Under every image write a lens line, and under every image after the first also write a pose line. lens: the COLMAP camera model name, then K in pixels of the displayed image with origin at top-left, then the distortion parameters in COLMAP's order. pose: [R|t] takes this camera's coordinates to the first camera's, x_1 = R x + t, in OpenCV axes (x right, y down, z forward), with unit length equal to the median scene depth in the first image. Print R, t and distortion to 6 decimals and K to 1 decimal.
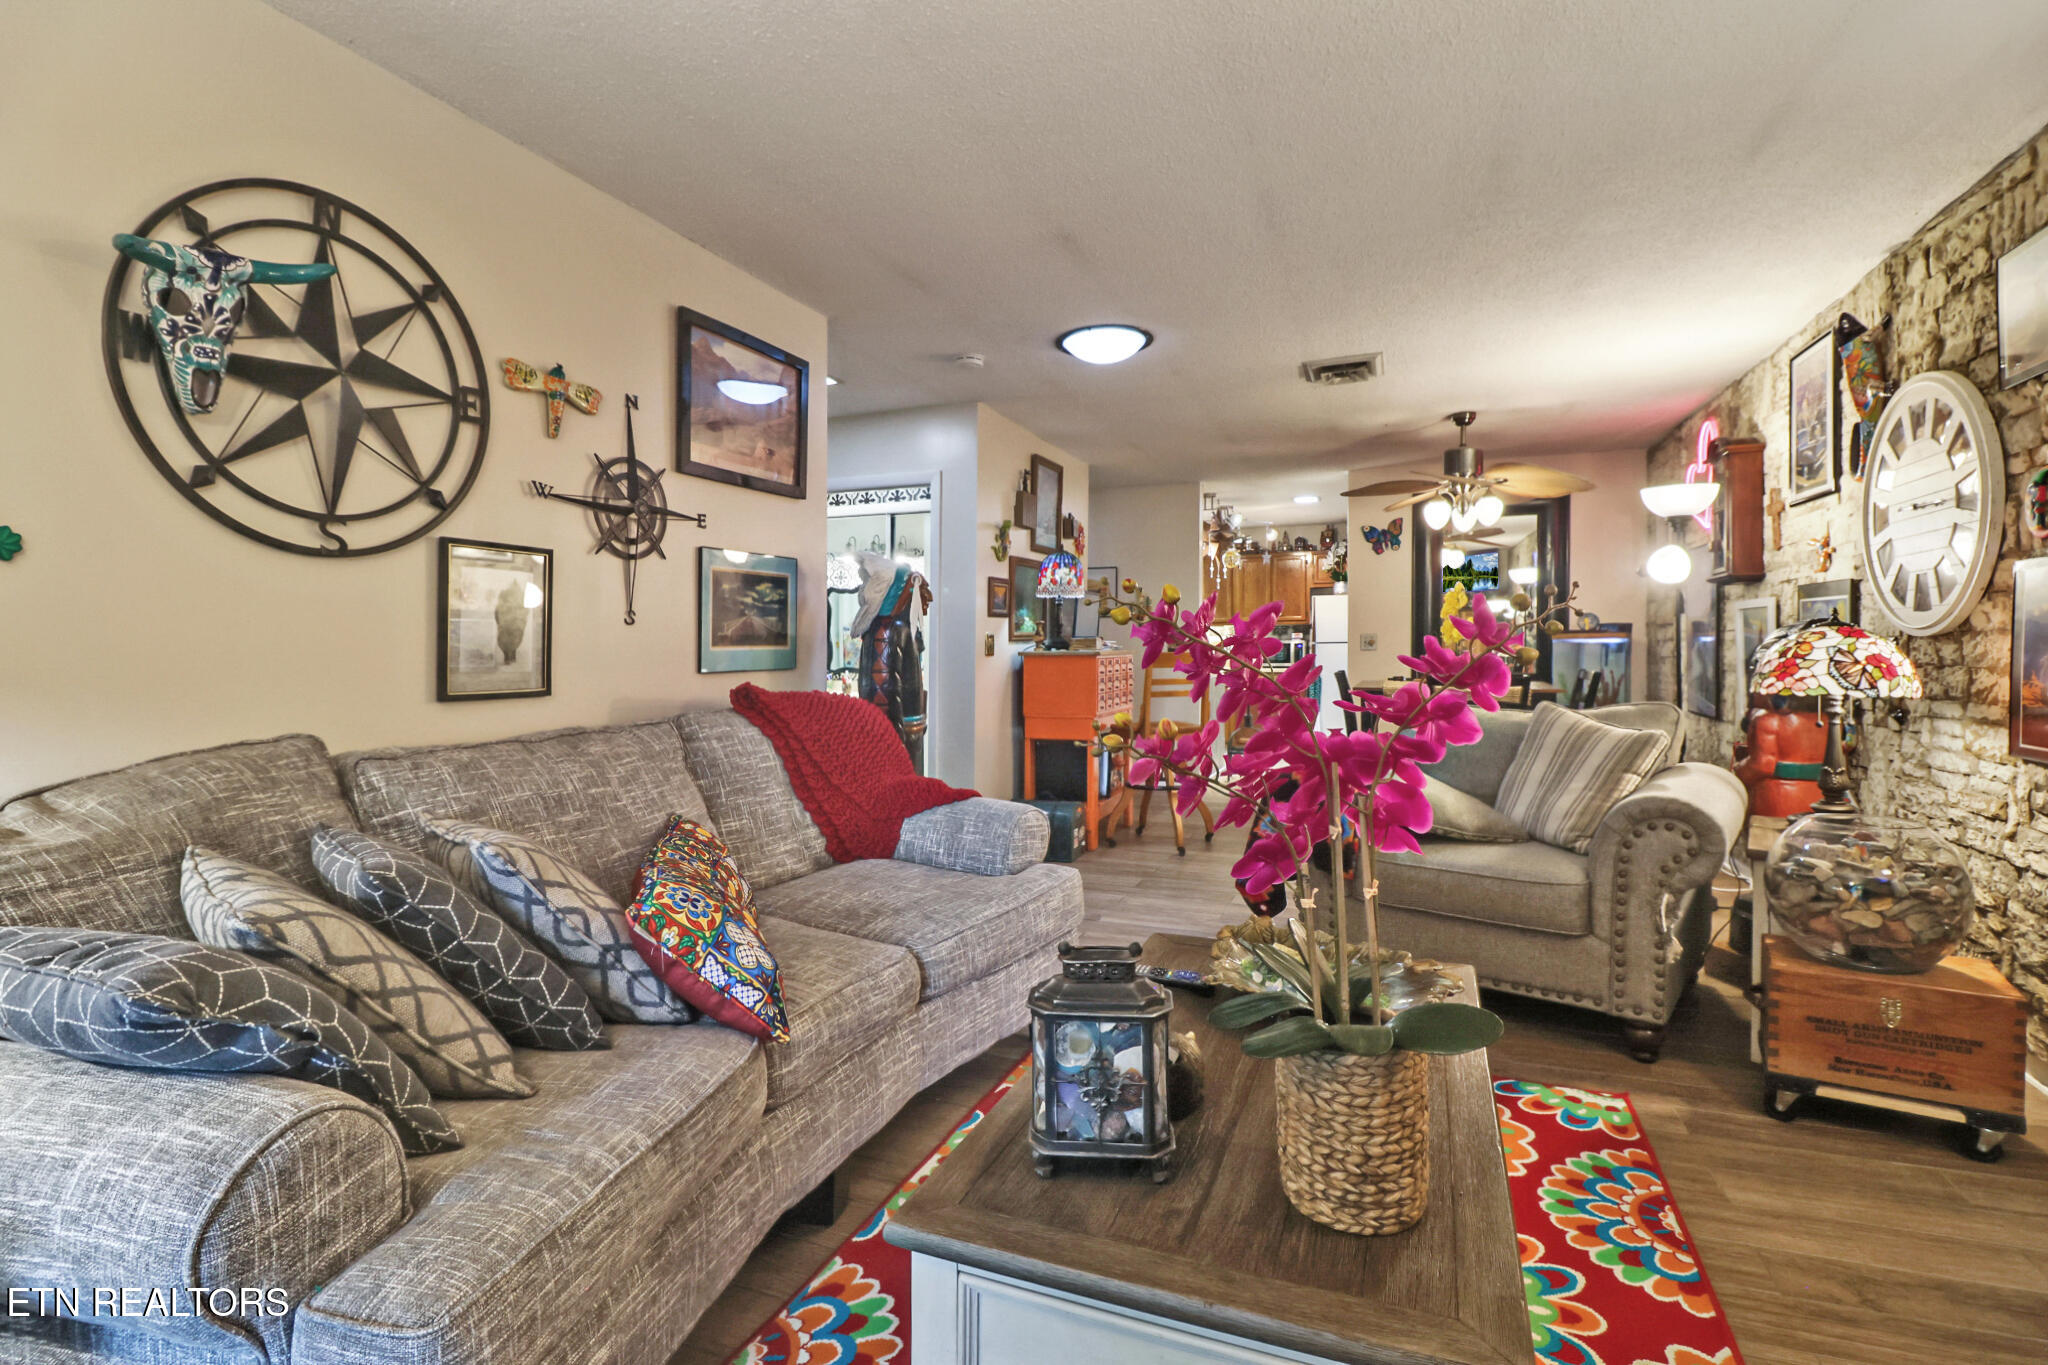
lens RADIAL K [[971.9, 0, 1033.0], [0, 971.9, 648.5], [0, 0, 1]] dist [0.018530, 0.000165]
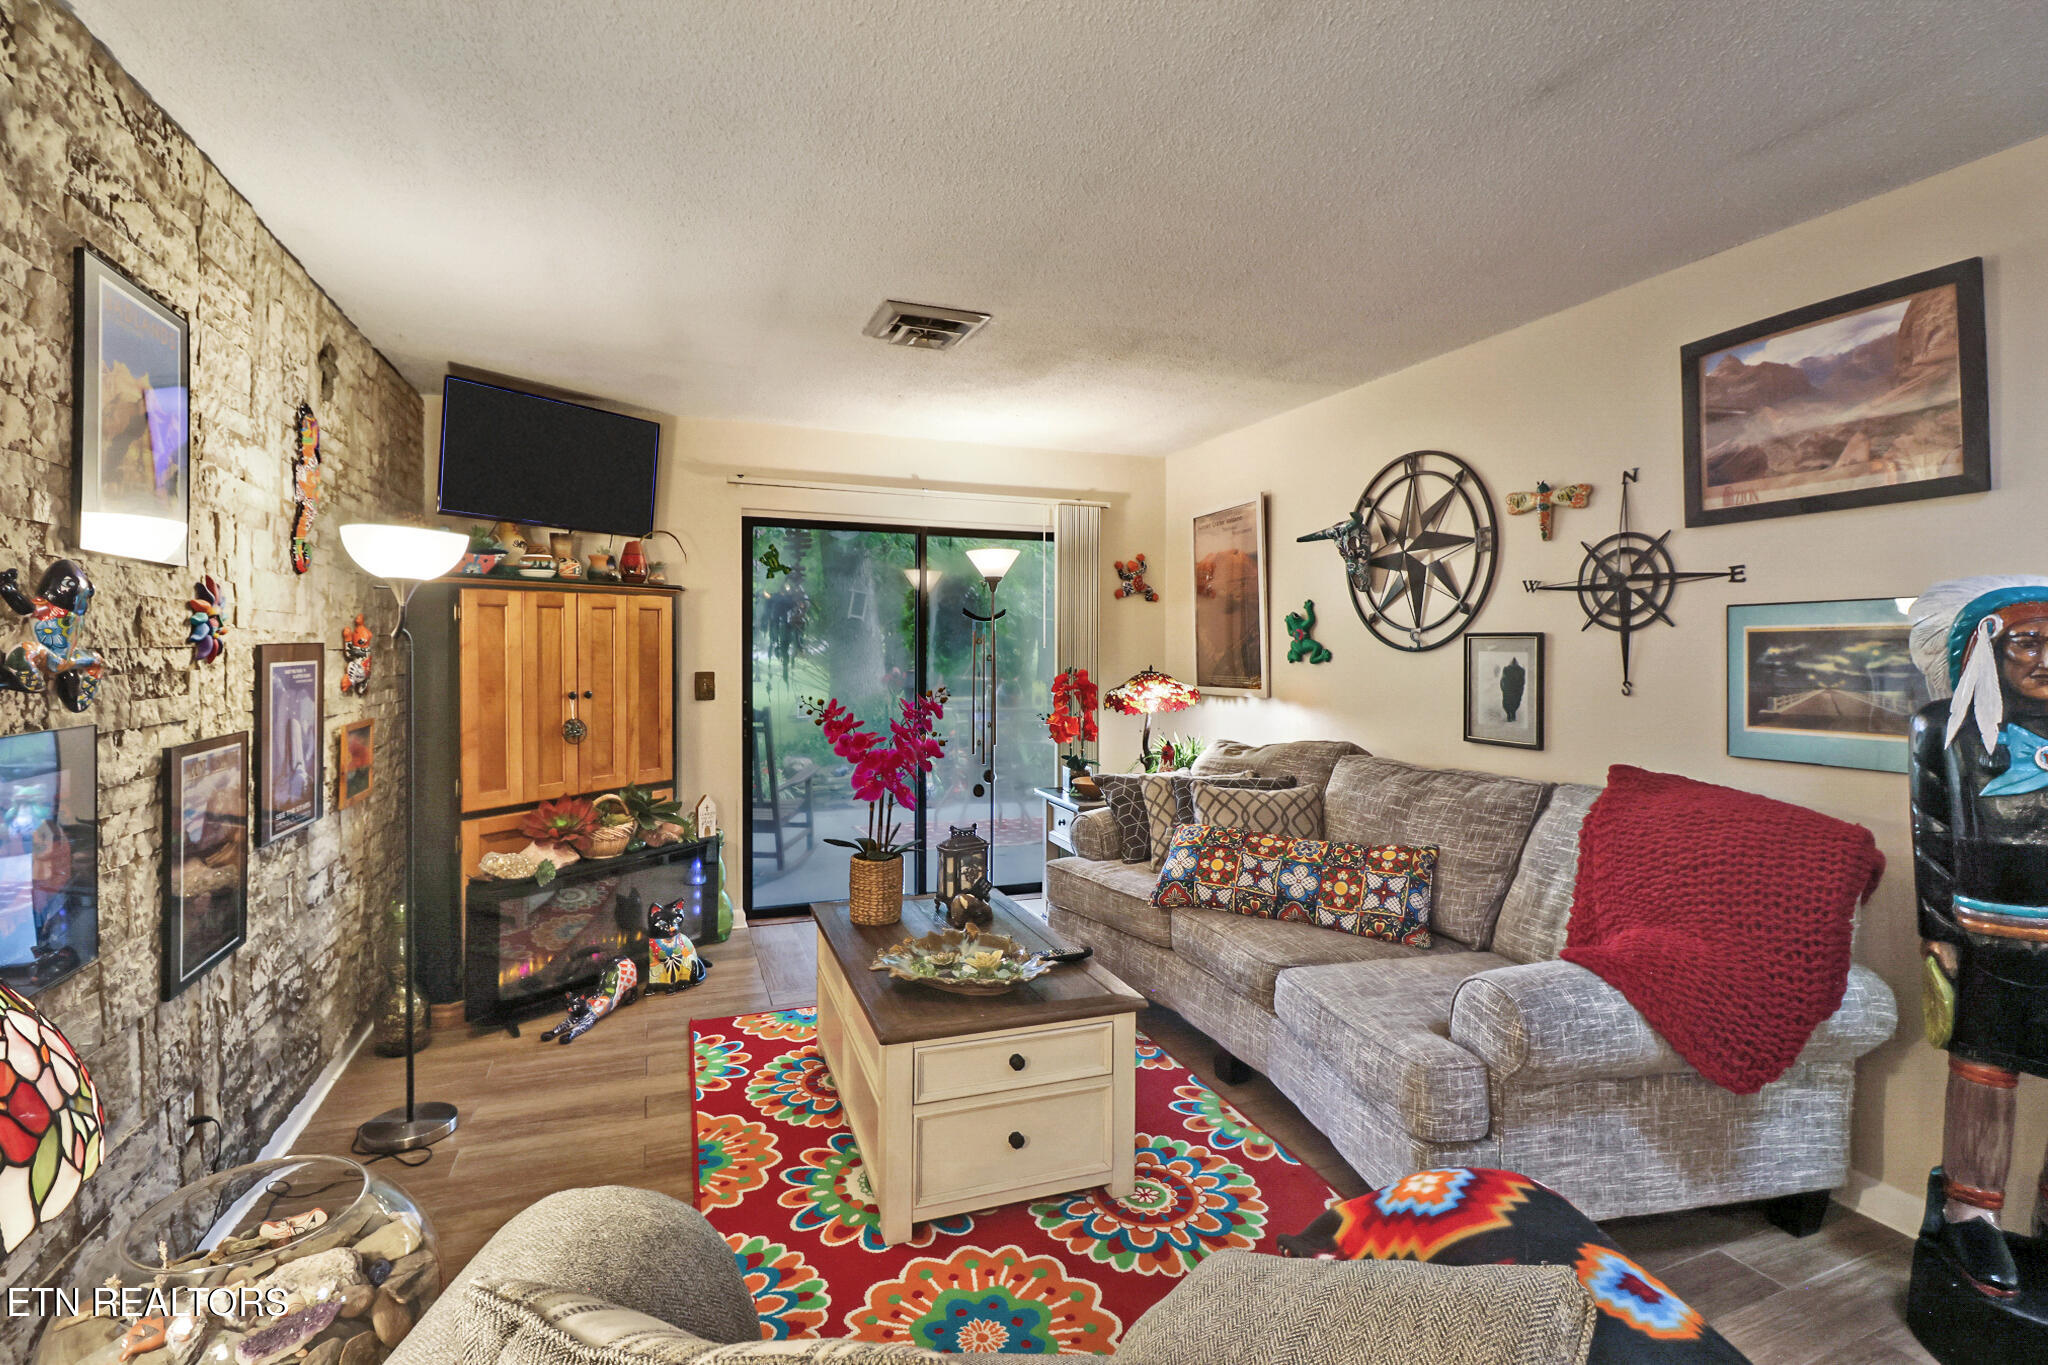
lens RADIAL K [[971.9, 0, 1033.0], [0, 971.9, 648.5], [0, 0, 1]] dist [0.018530, 0.000165]
pose [[-0.734299, 0.000901, -0.678826, 0.861318], [-0.004737, 0.999968, 0.006451, -0.089767], [0.678810, 0.007952, -0.734271, 1.547955]]
